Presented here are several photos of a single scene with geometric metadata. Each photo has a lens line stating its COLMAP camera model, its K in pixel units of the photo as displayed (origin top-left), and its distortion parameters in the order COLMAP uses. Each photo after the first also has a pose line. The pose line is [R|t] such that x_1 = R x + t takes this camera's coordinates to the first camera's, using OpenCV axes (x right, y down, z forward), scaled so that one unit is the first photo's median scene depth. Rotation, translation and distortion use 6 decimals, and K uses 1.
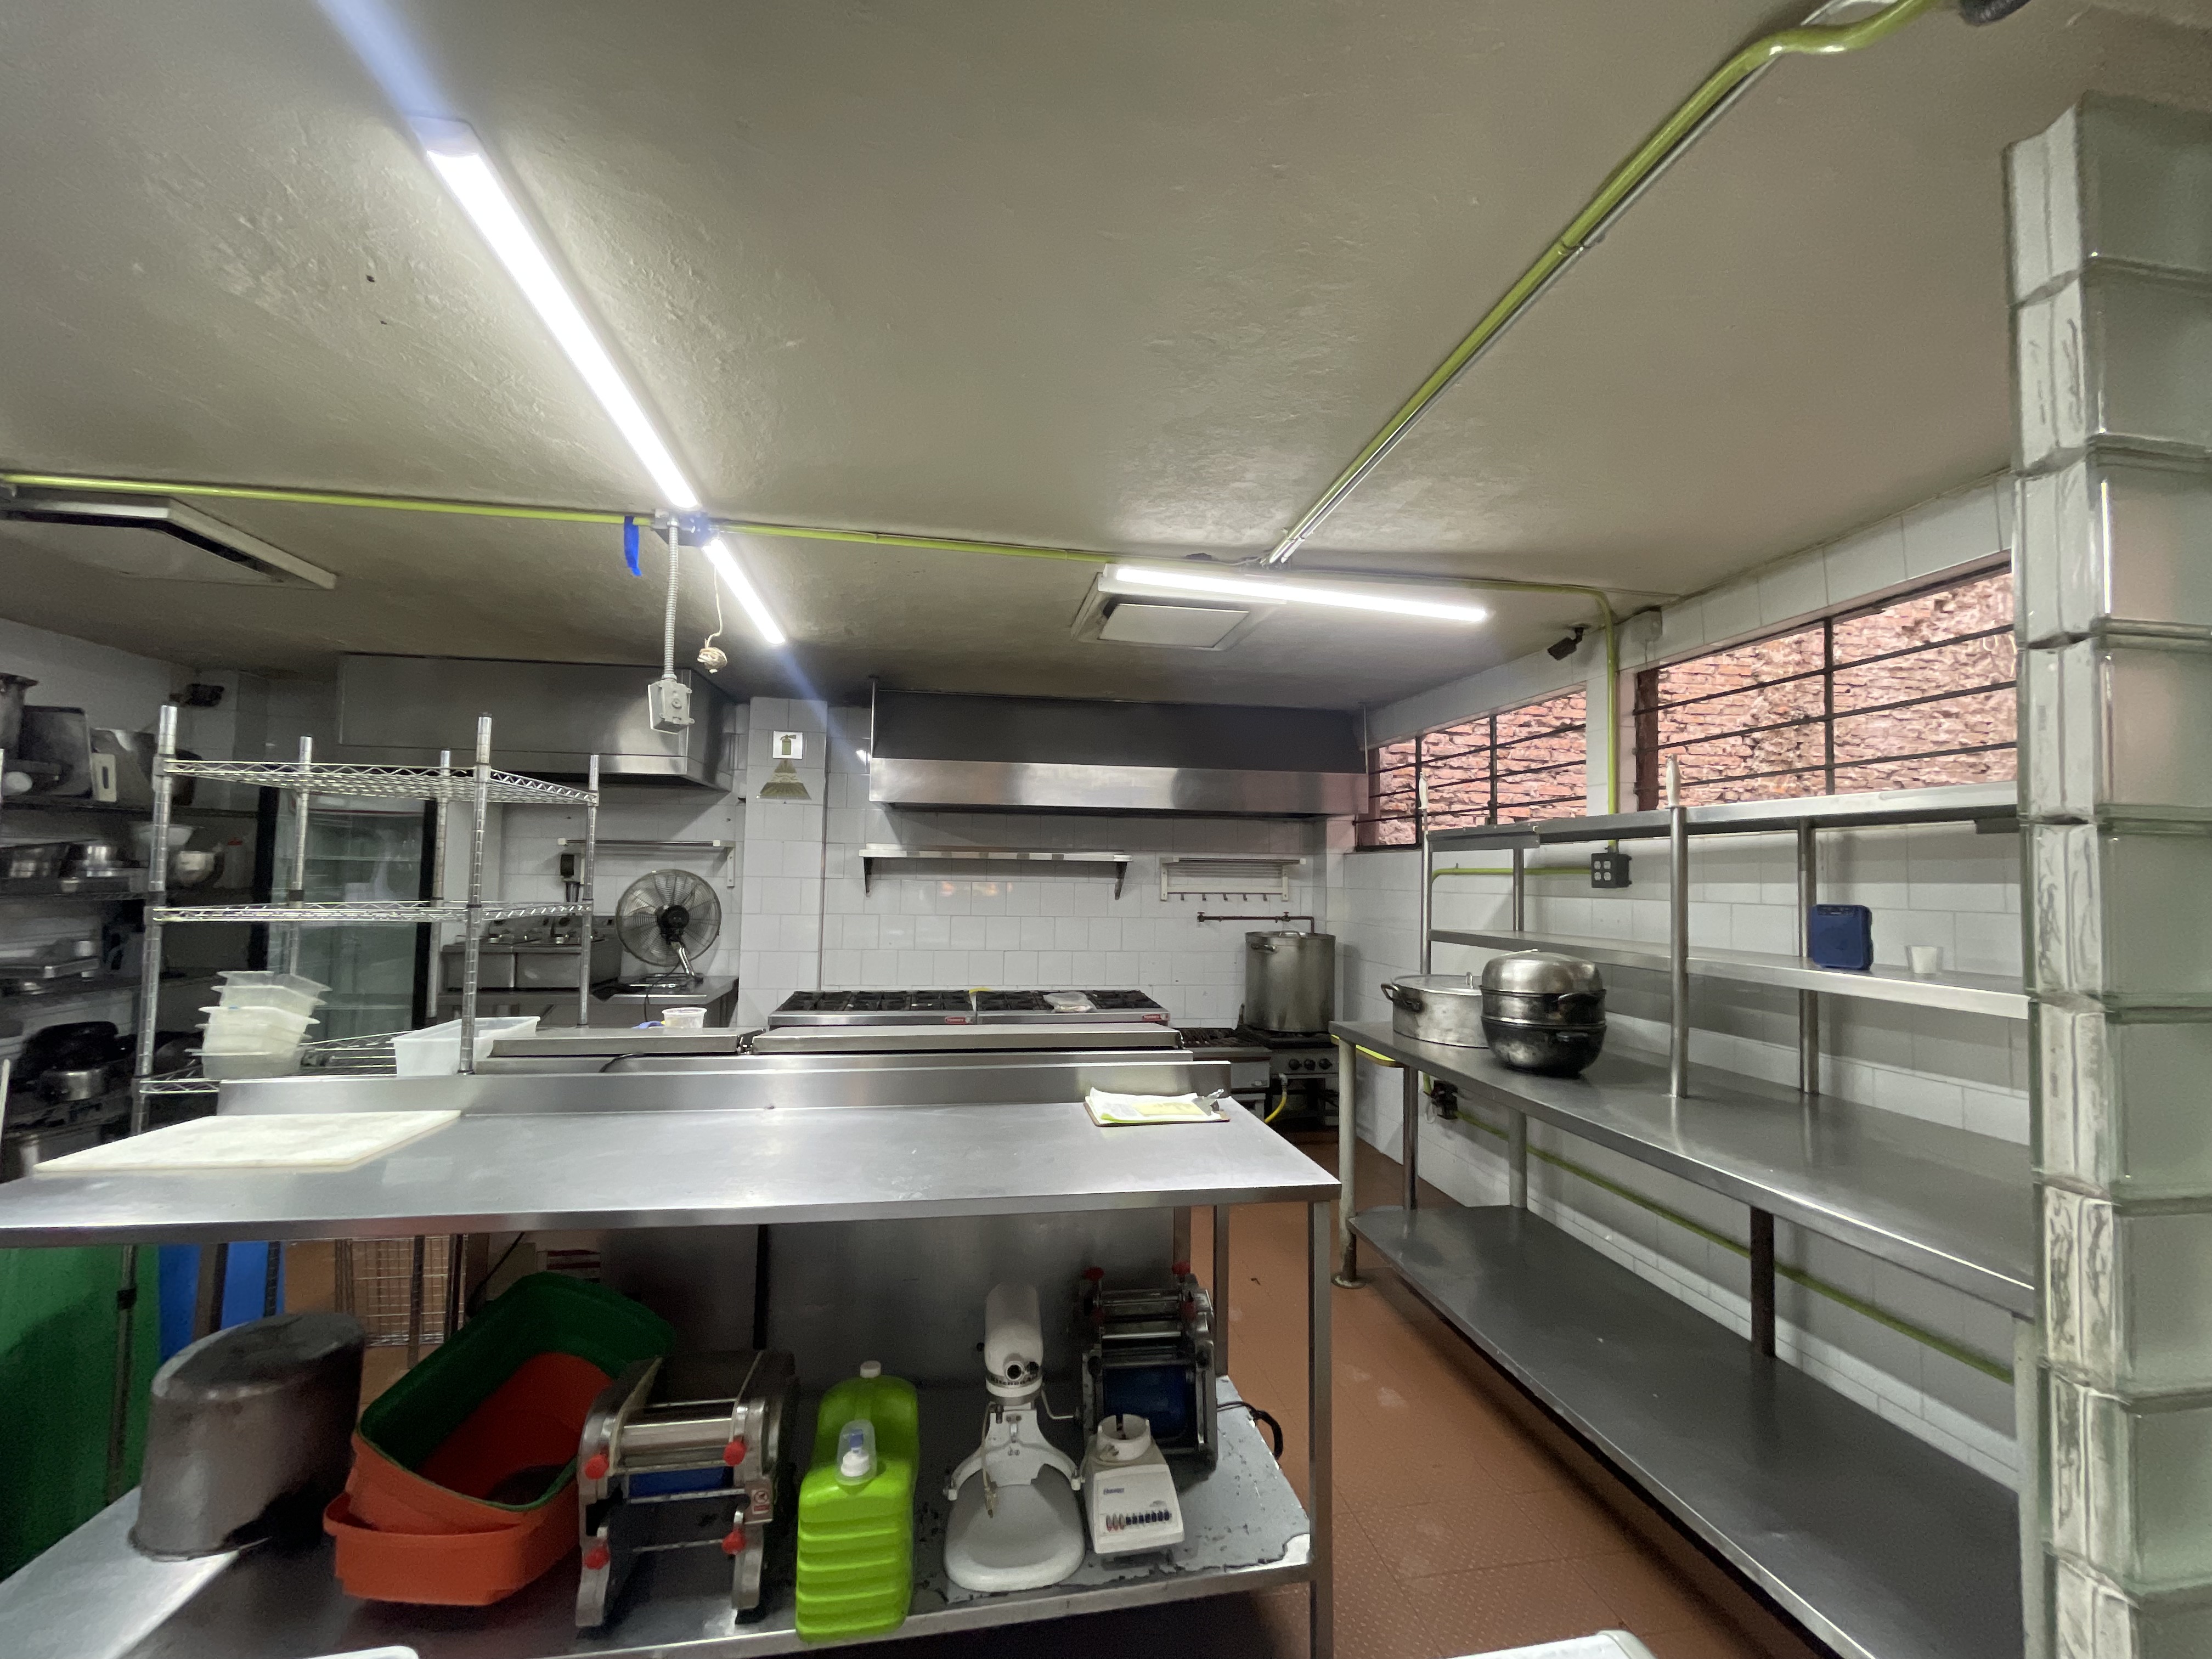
lens RADIAL K [[892.3, 0, 1096.2], [0, 892.3, 831.4], [0, 0, 1]] dist [-0.002847, 0.000750]
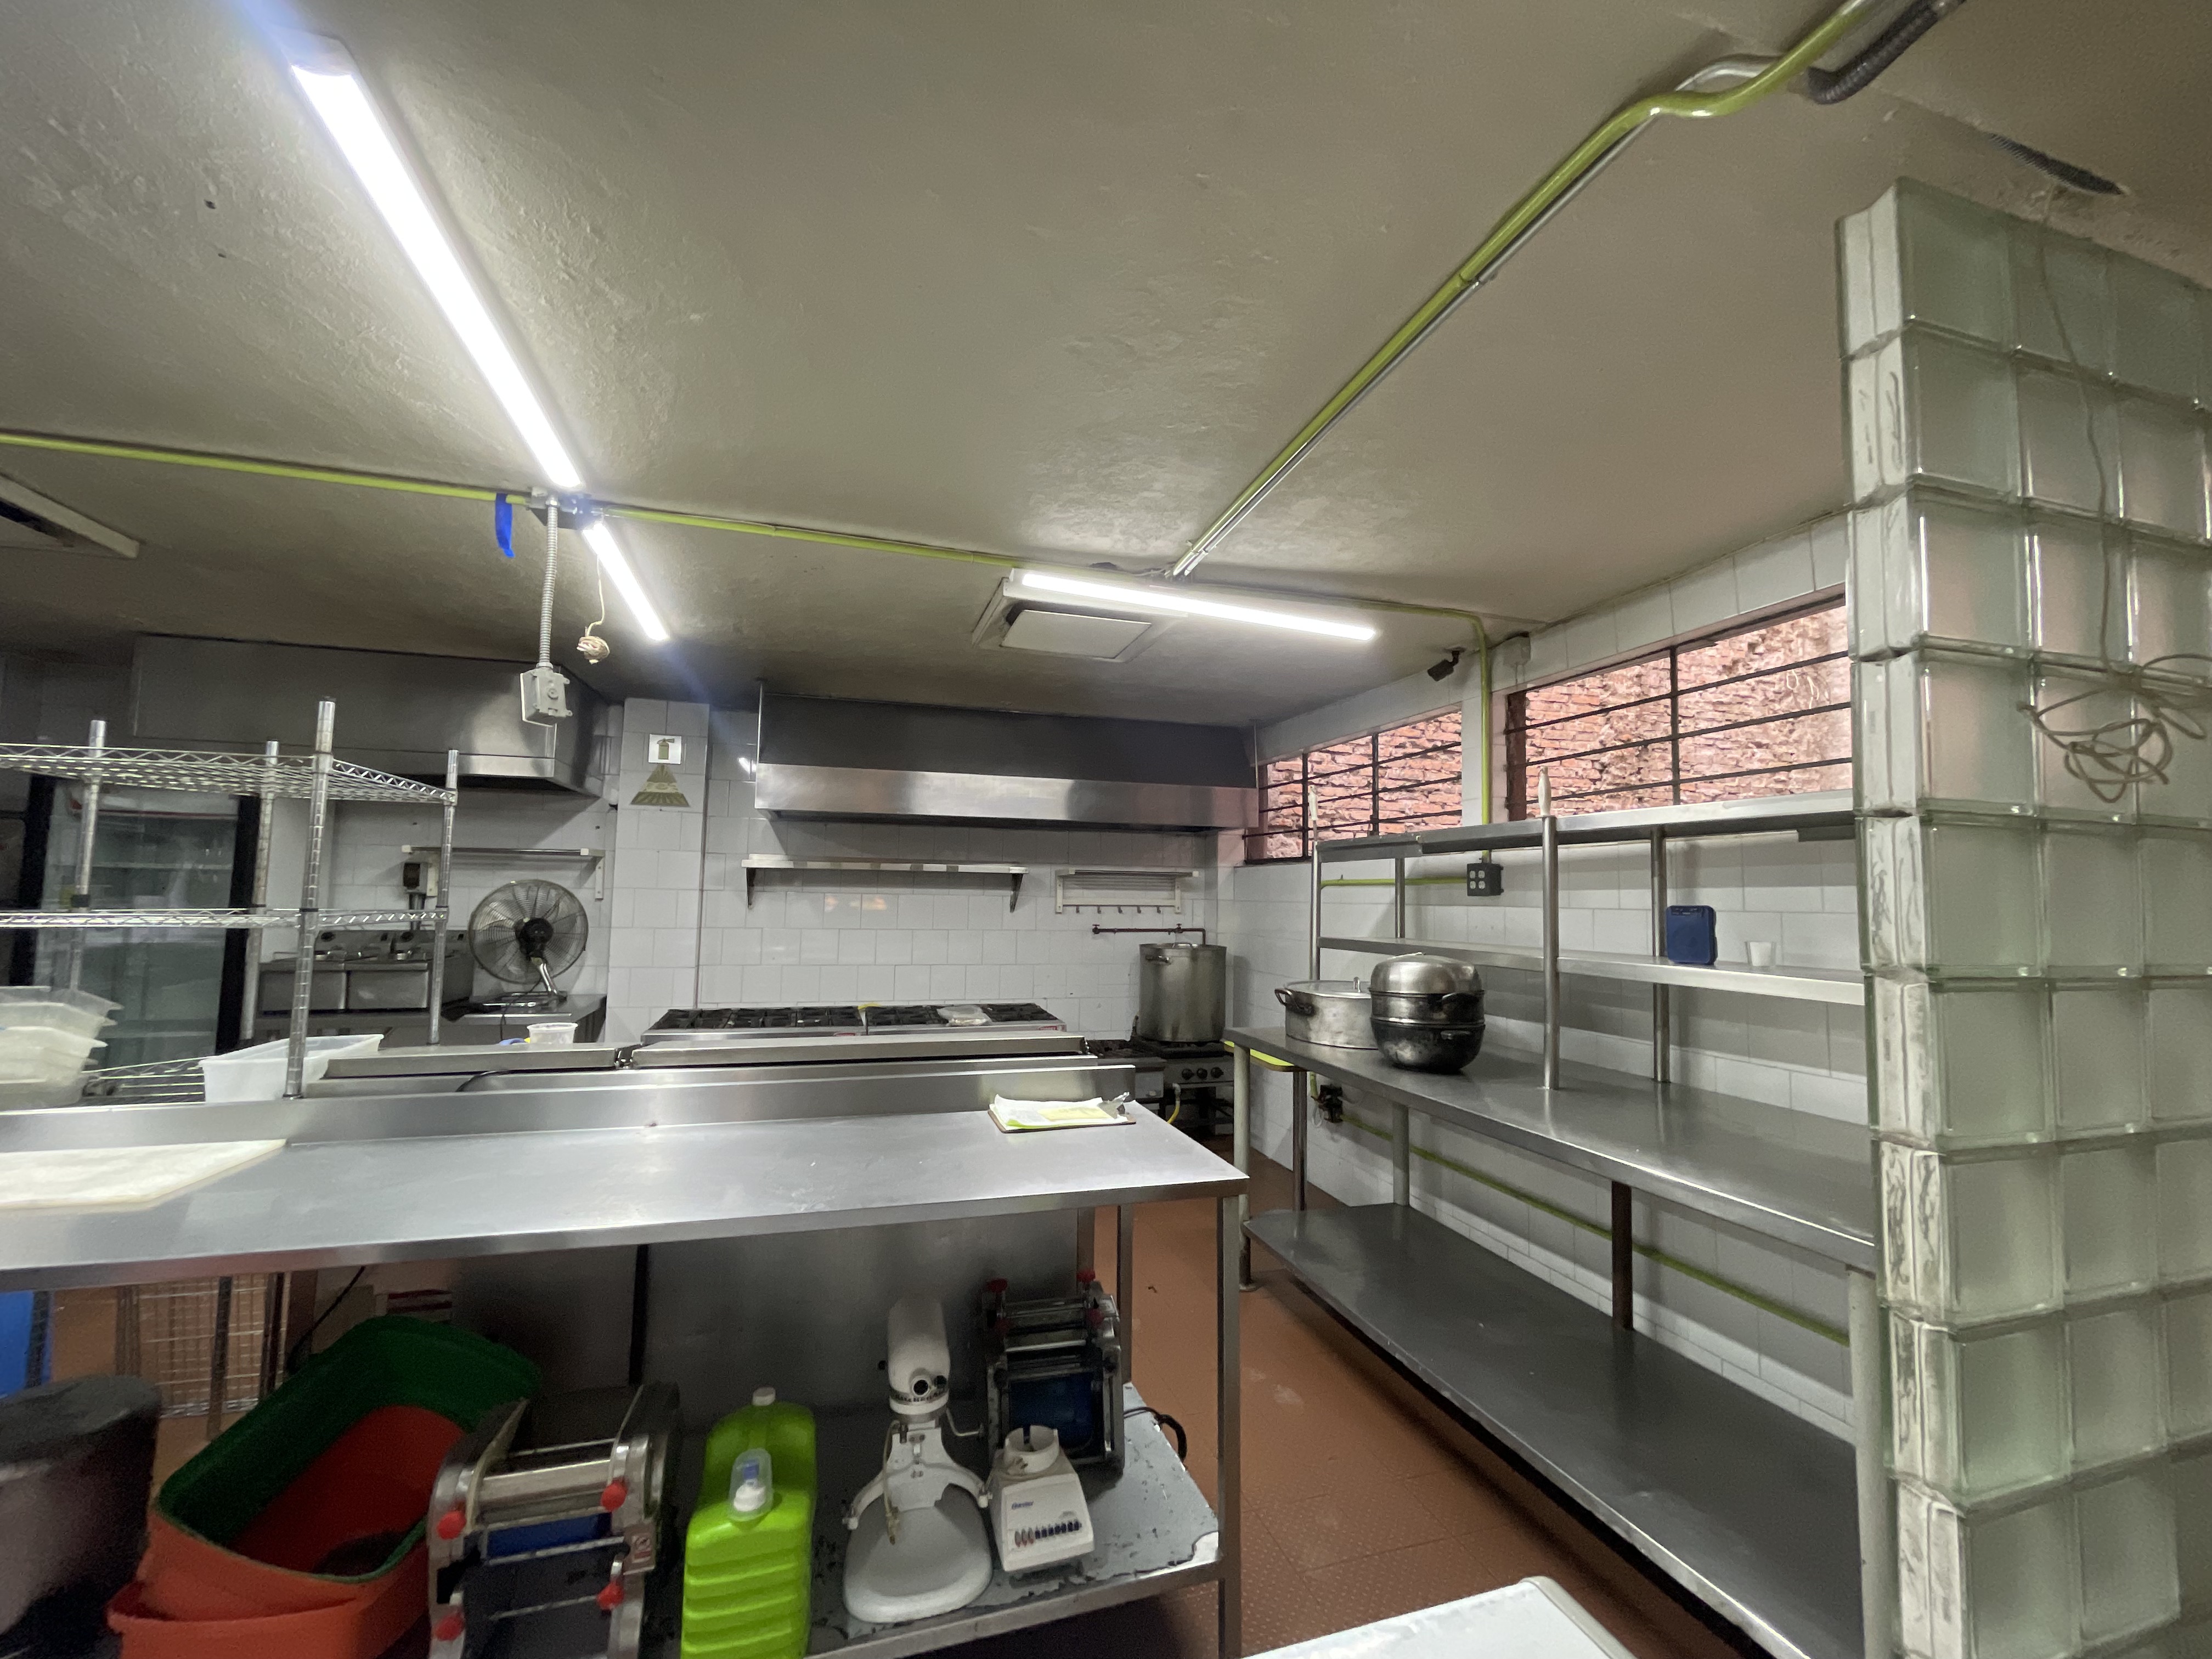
lens RADIAL K [[892.3, 0, 1096.2], [0, 892.3, 830.5], [0, 0, 1]] dist [-0.002847, 0.000750]
pose [[0.991980, 0.009152, 0.126066, -0.016064], [-0.006376, 0.999729, -0.022405, 0.012687], [-0.126237, 0.021421, 0.991769, 0.003775]]
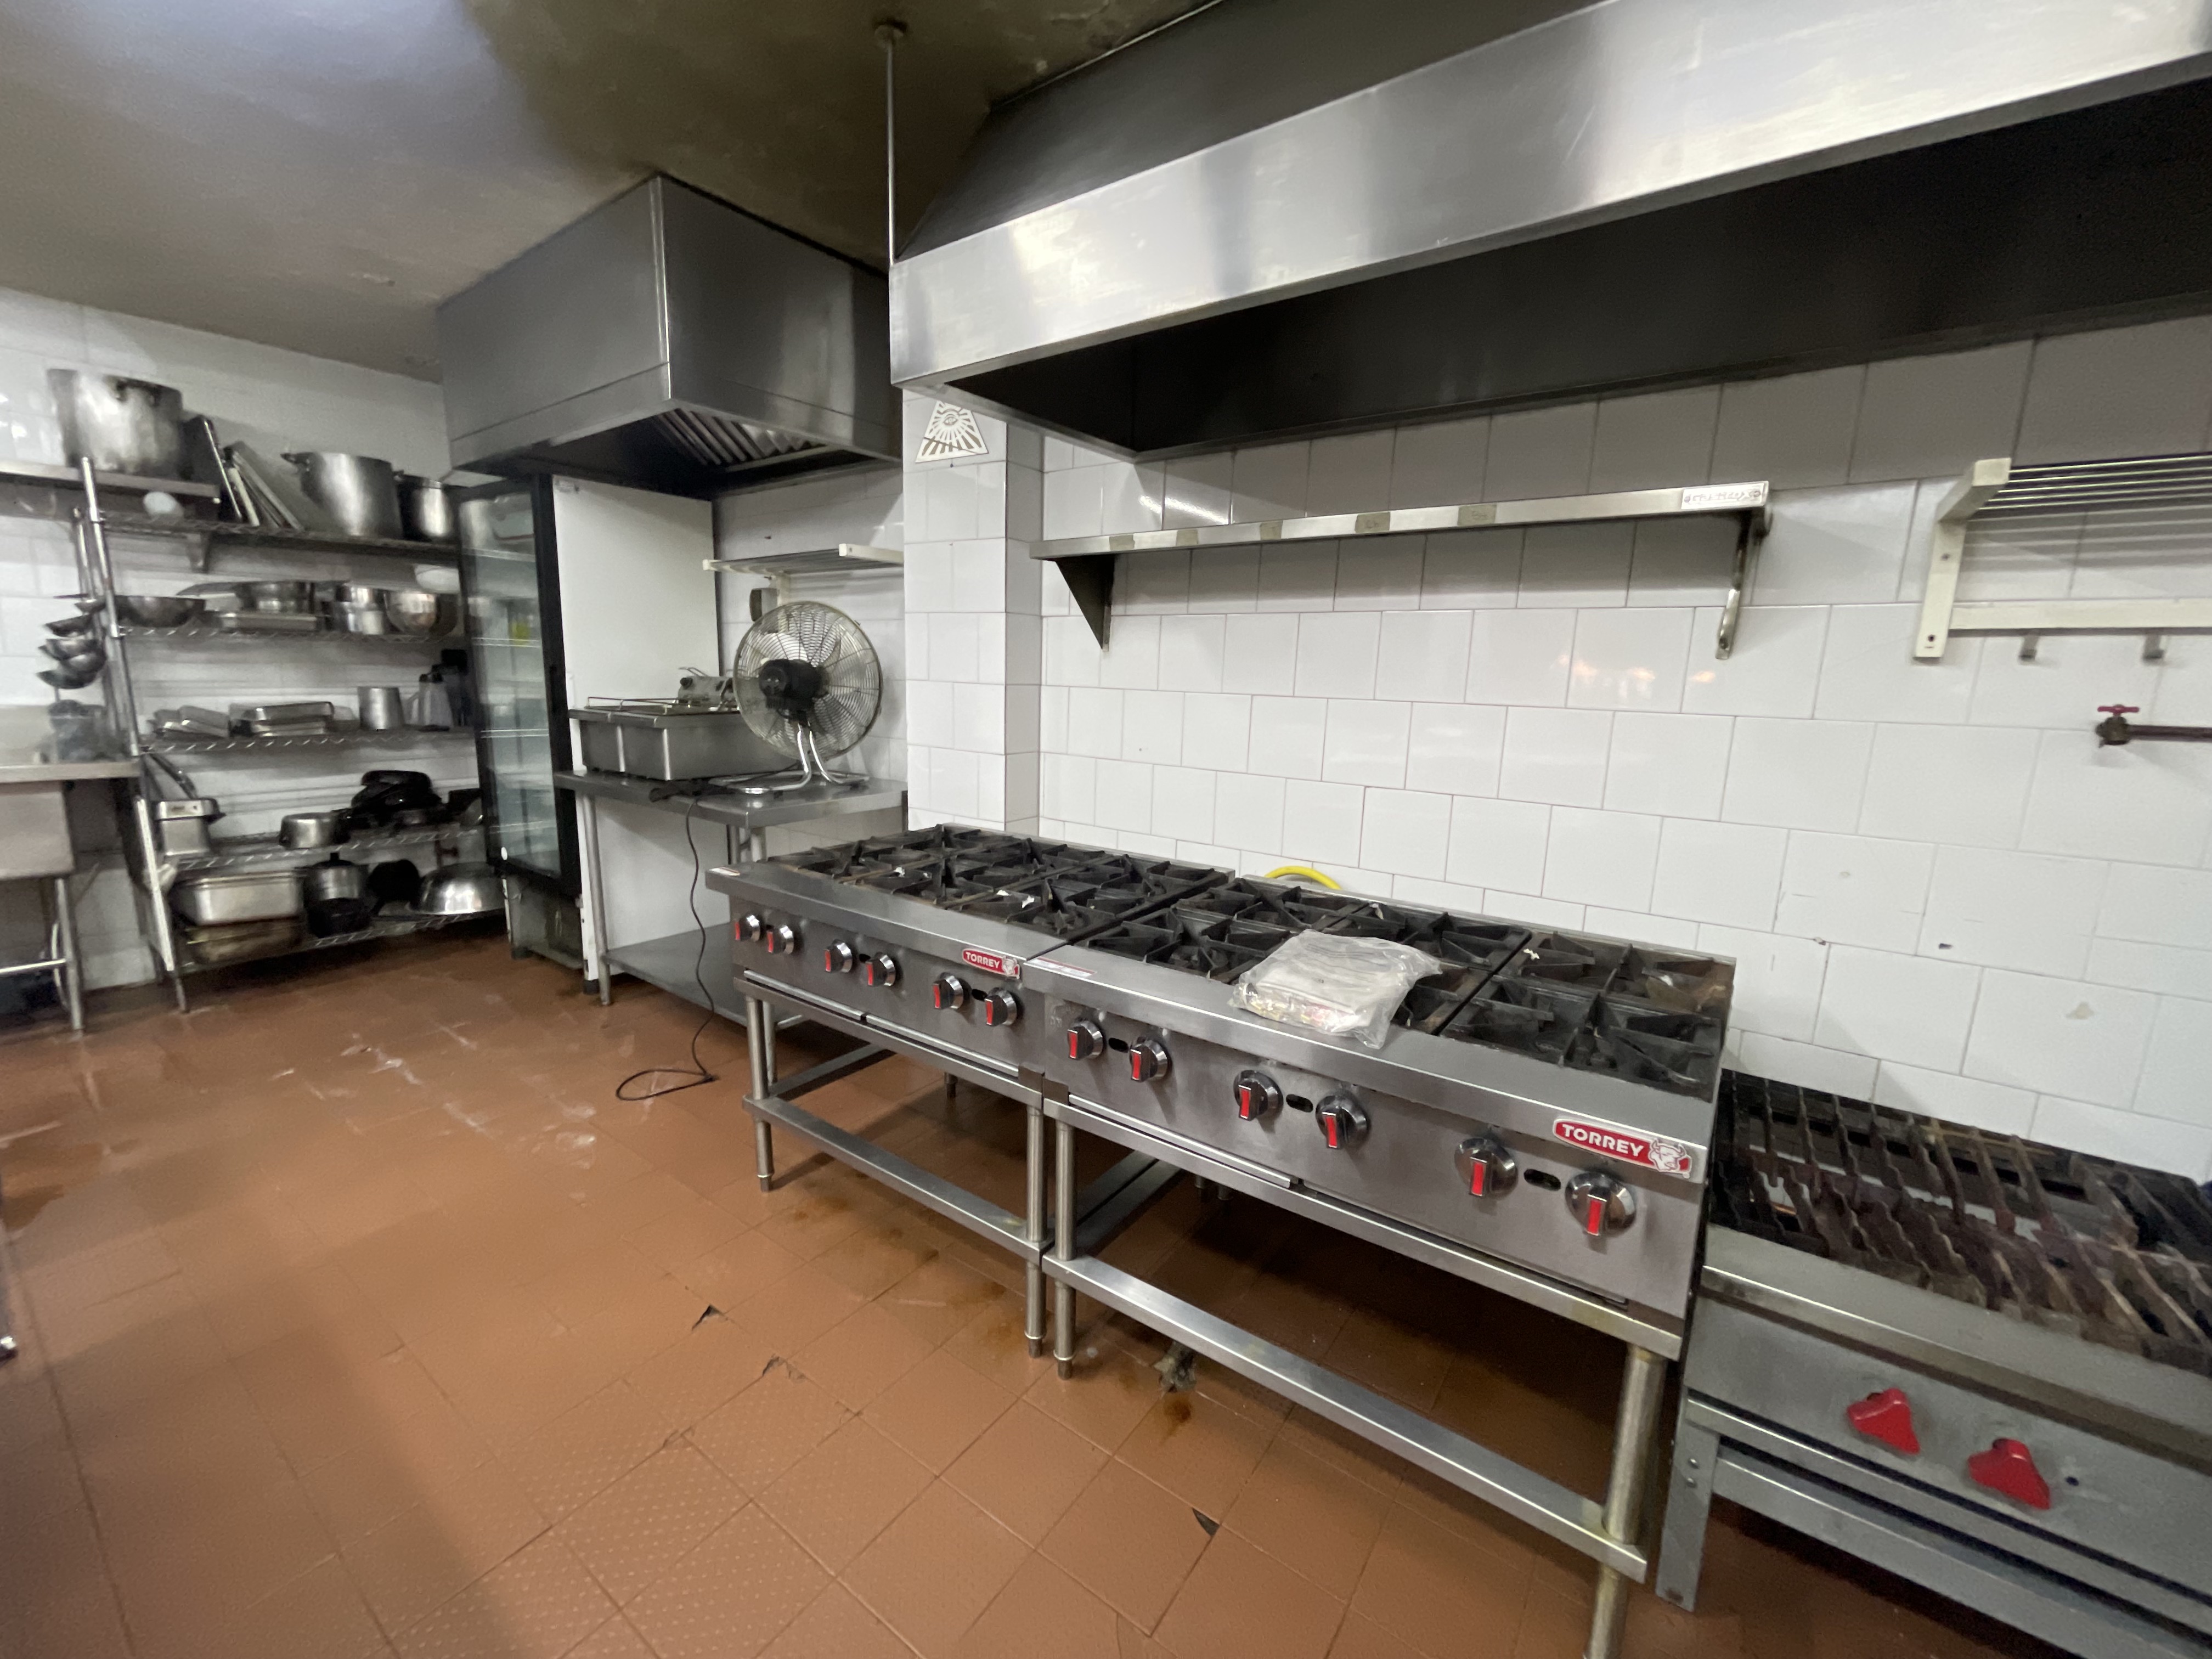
lens RADIAL K [[892.3, 0, 1100.0], [0, 892.3, 833.8], [0, 0, 1]] dist [-0.002847, 0.000750]
pose [[0.699846, 0.129401, -0.702475, 0.168322], [0.020317, 0.979450, 0.200662, 0.120378], [0.714005, -0.154705, 0.682835, 1.064972]]
